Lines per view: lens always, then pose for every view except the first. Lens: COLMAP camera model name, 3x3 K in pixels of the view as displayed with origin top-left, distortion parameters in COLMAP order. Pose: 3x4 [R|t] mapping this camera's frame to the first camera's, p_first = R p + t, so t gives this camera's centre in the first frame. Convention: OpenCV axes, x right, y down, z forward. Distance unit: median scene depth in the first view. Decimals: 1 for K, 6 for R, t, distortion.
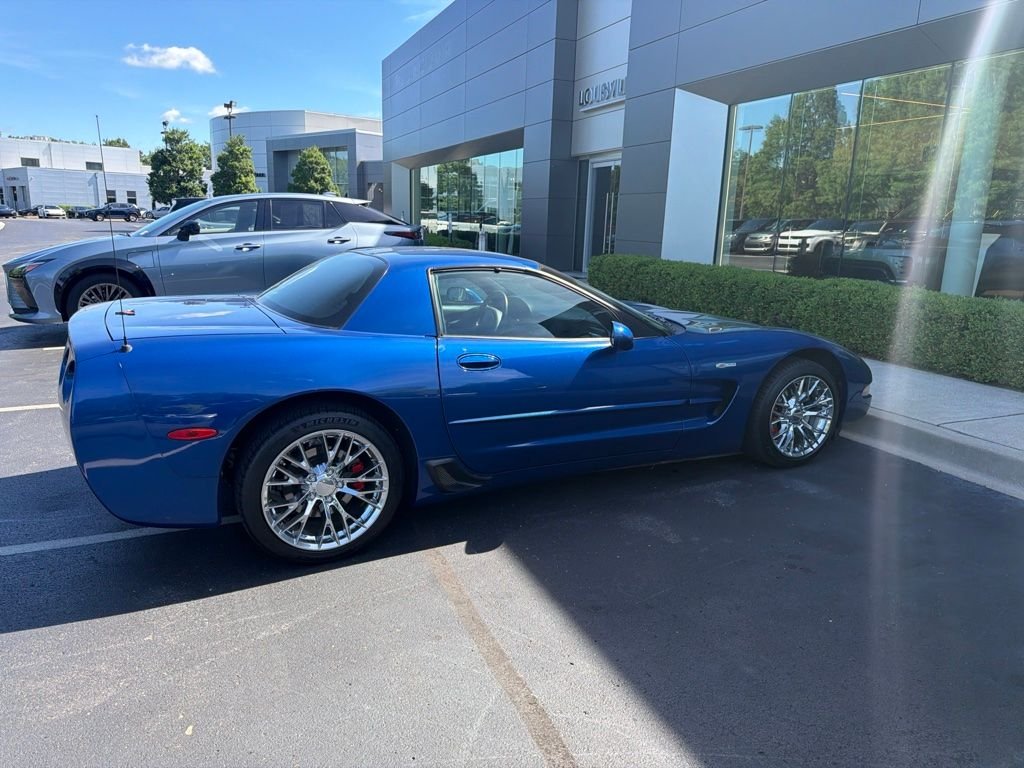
lens RADIAL K [[724.8, 0, 507.8], [0, 724.8, 377.7], [0, 0, 1]] dist [0.038562, -0.046575]
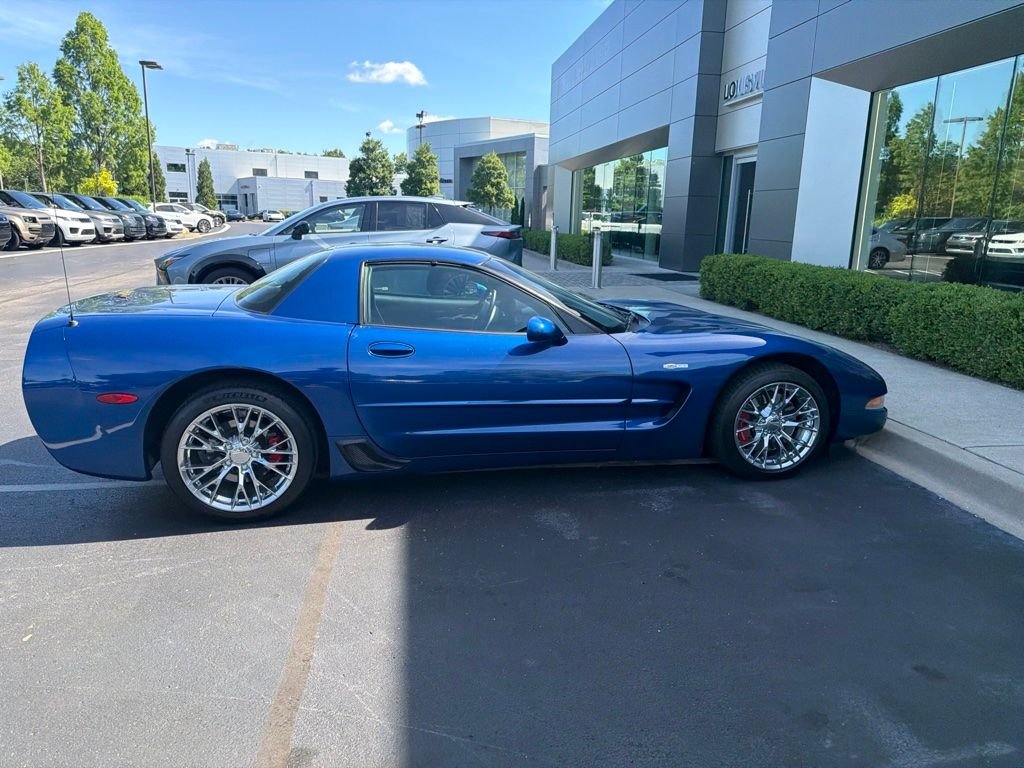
lens RADIAL K [[724.8, 0, 508.4], [0, 724.8, 384.8], [0, 0, 1]] dist [0.038562, -0.046575]
pose [[0.967414, 0.050937, -0.248025, 0.141524], [-0.049464, 0.998702, 0.012169, 0.002864], [0.248323, 0.000496, 0.968677, 0.006972]]
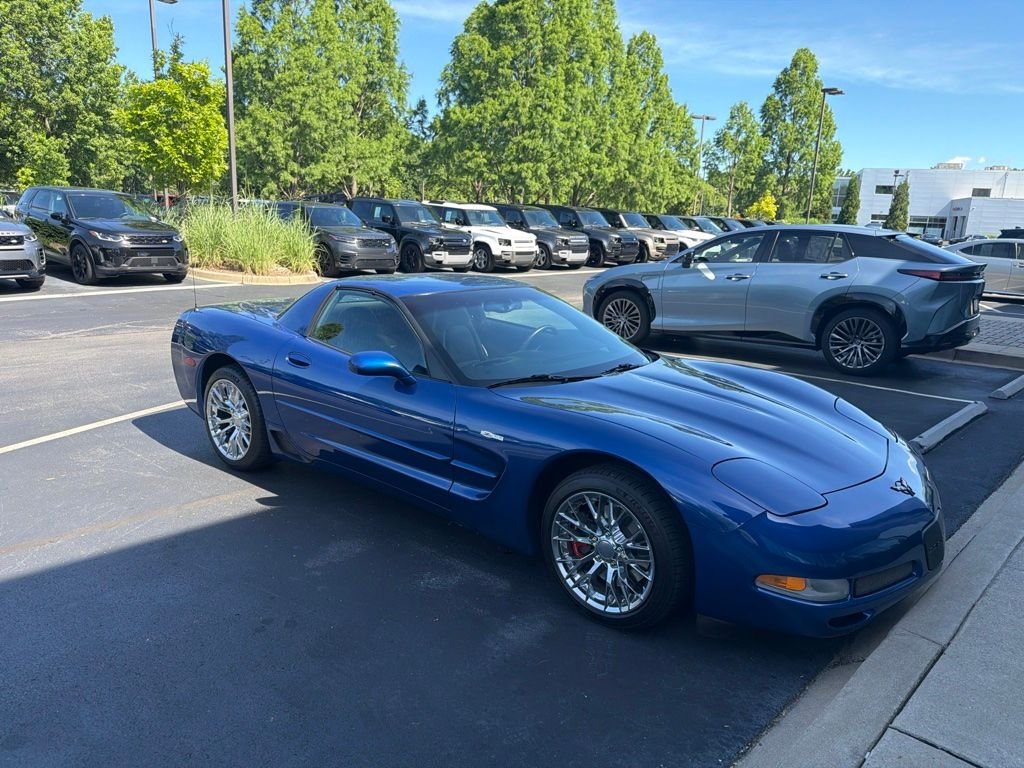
lens RADIAL K [[724.8, 0, 505.3], [0, 724.8, 395.6], [0, 0, 1]] dist [0.038562, -0.046575]
pose [[0.390132, 0.208571, -0.896825, 0.446872], [-0.222773, 0.966450, 0.127854, -0.072984], [0.893403, 0.149909, 0.423507, 0.288462]]
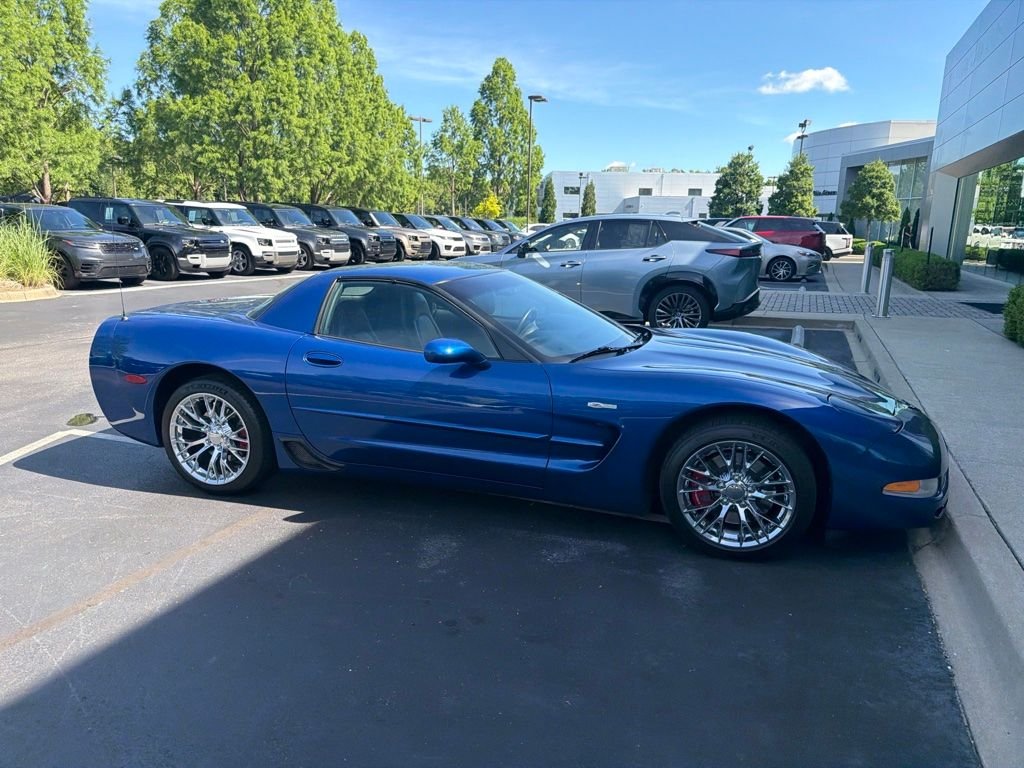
lens RADIAL K [[724.8, 0, 506.6], [0, 724.8, 392.0], [0, 0, 1]] dist [0.038562, -0.046575]
pose [[0.713299, 0.141859, -0.686353, 0.348176], [-0.147081, 0.987793, 0.051308, -0.026222], [0.685253, 0.064352, 0.725457, 0.133964]]
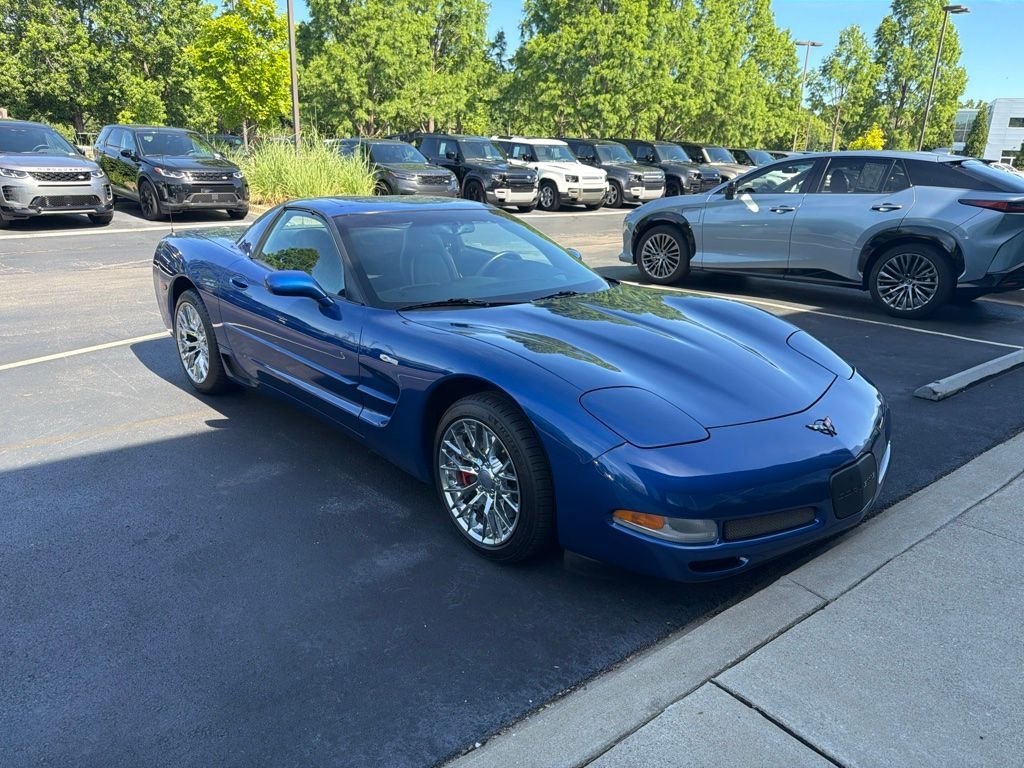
lens RADIAL K [[730.6, 0, 504.7], [0, 730.6, 390.3], [0, 0, 1]] dist [0.021023, -0.026300]
pose [[0.270287, 0.278304, -0.921679, 0.463273], [-0.227284, 0.948697, 0.219810, -0.080406], [0.935568, 0.150071, 0.319675, 0.379497]]
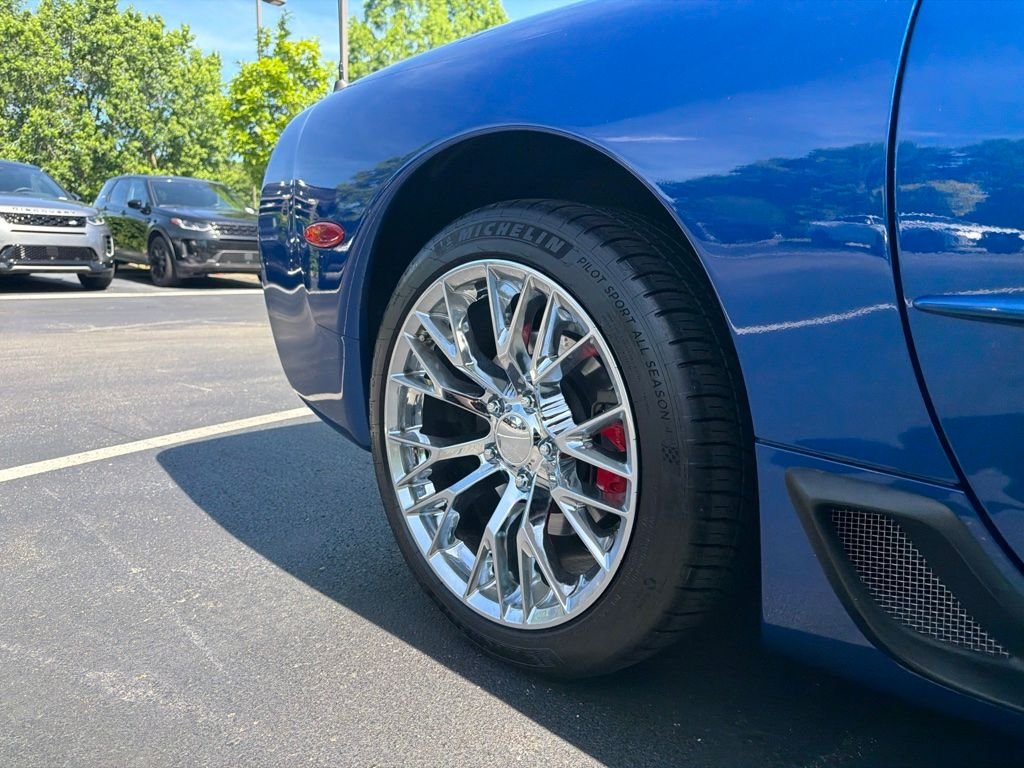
lens RADIAL K [[730.6, 0, 515.0], [0, 730.6, 375.9], [0, 0, 1]] dist [0.021023, -0.026300]
pose [[0.297564, 0.130050, -0.945803, 0.026693], [-0.219508, 0.973457, 0.064792, 0.033005], [0.929124, 0.188331, 0.318212, 0.299023]]
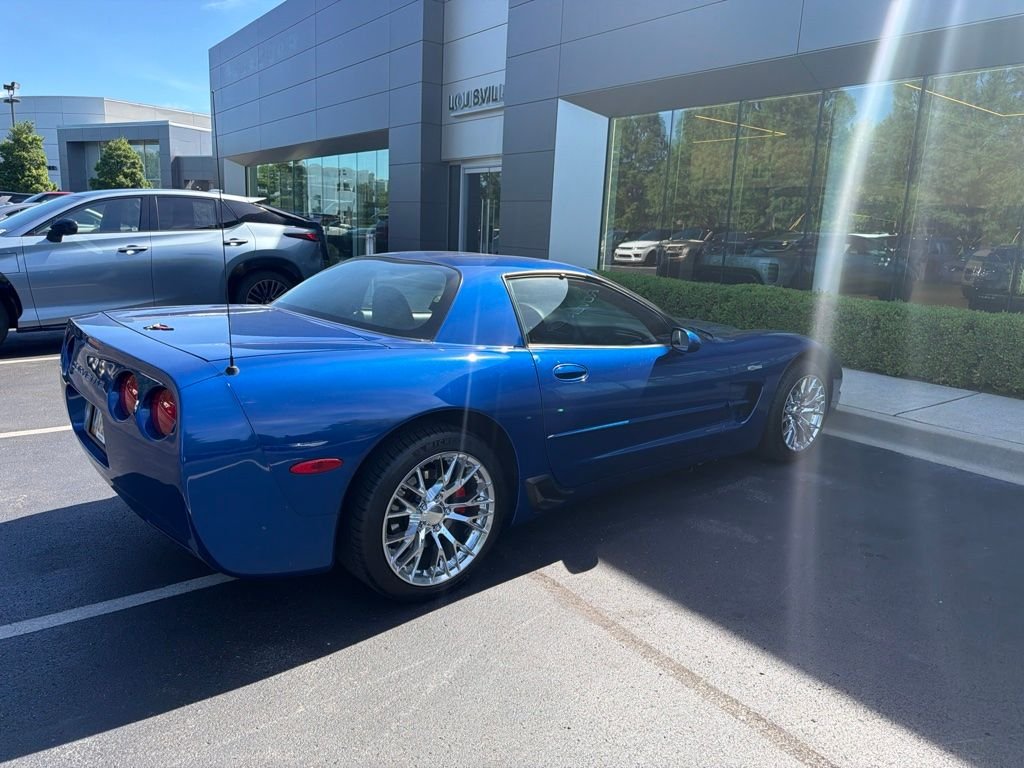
lens RADIAL K [[724.8, 0, 514.3], [0, 724.8, 383.7], [0, 0, 1]] dist [0.038562, -0.046575]
pose [[0.969096, -0.036009, 0.244040, -0.125602], [0.035785, 0.999345, 0.005355, -0.005161], [-0.244073, 0.003543, 0.969750, 0.032150]]
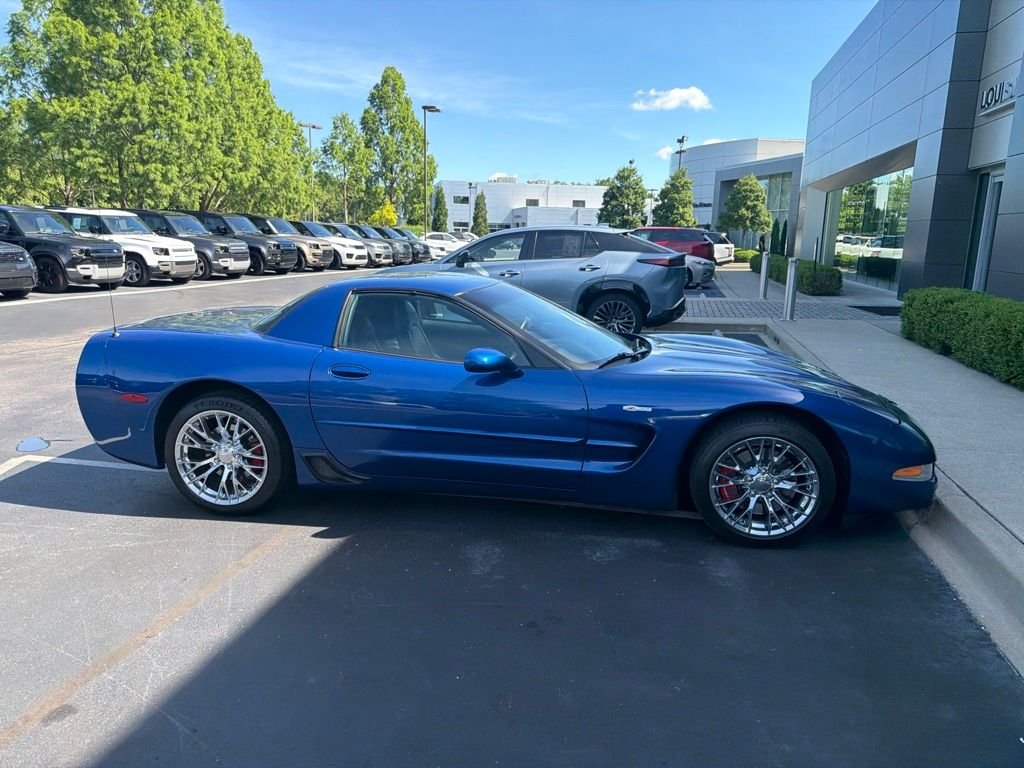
lens RADIAL K [[724.8, 0, 506.8], [0, 724.8, 386.6], [0, 0, 1]] dist [0.038562, -0.046575]
pose [[0.812935, 0.107080, -0.572425, 0.295038], [-0.121877, 0.992466, 0.012569, -0.015771], [0.569458, 0.059548, 0.819861, 0.075856]]
